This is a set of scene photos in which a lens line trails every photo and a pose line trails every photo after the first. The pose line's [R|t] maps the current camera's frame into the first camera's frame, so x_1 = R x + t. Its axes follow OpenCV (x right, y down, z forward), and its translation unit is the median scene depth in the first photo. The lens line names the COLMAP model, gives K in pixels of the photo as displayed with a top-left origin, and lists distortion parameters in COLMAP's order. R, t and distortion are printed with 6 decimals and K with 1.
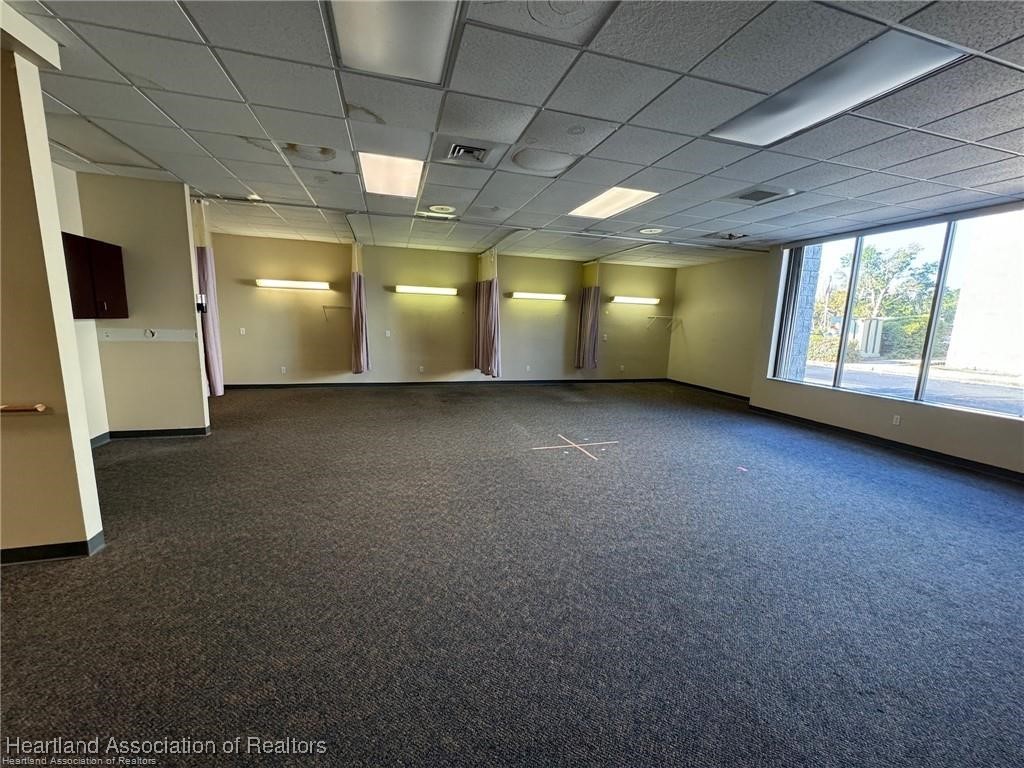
lens RADIAL K [[408.9, 0, 513.2], [0, 408.9, 385.5], [0, 0, 1]] dist [-0.002772, 0.000278]
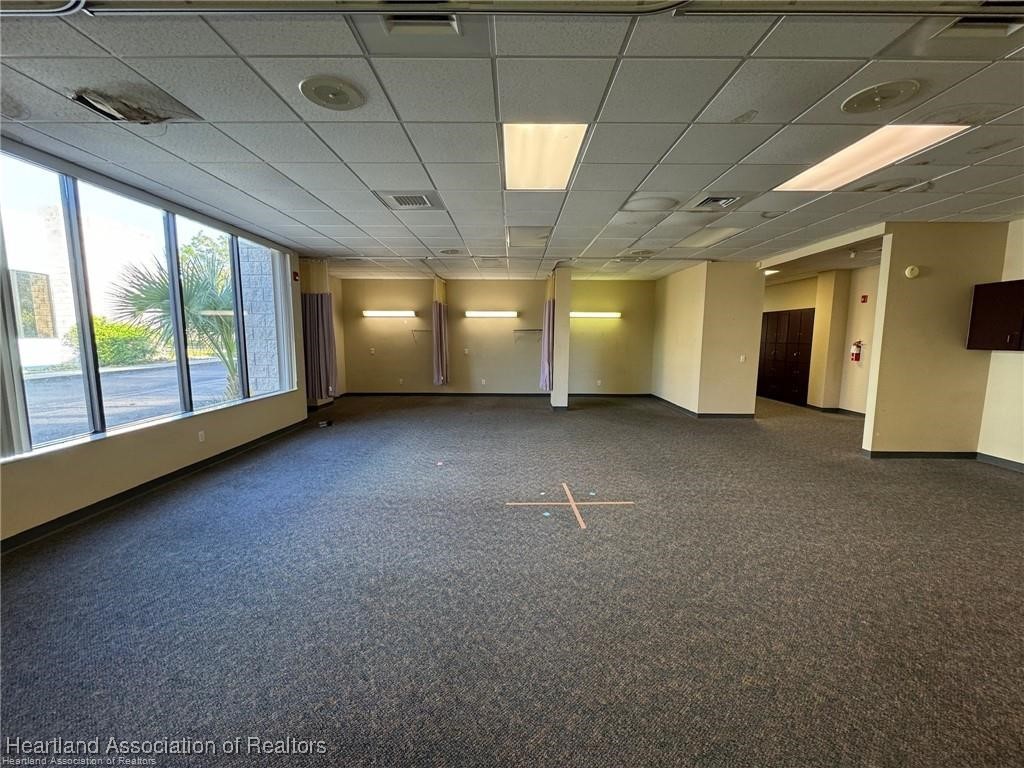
lens RADIAL K [[408.9, 0, 513.1], [0, 408.9, 385.5], [0, 0, 1]] dist [-0.002772, 0.000278]
pose [[-0.958083, -0.070783, 0.277609, 0.063225], [0.010246, 0.959912, 0.280114, -0.264149], [-0.286307, 0.271217, -0.918950, 1.621775]]
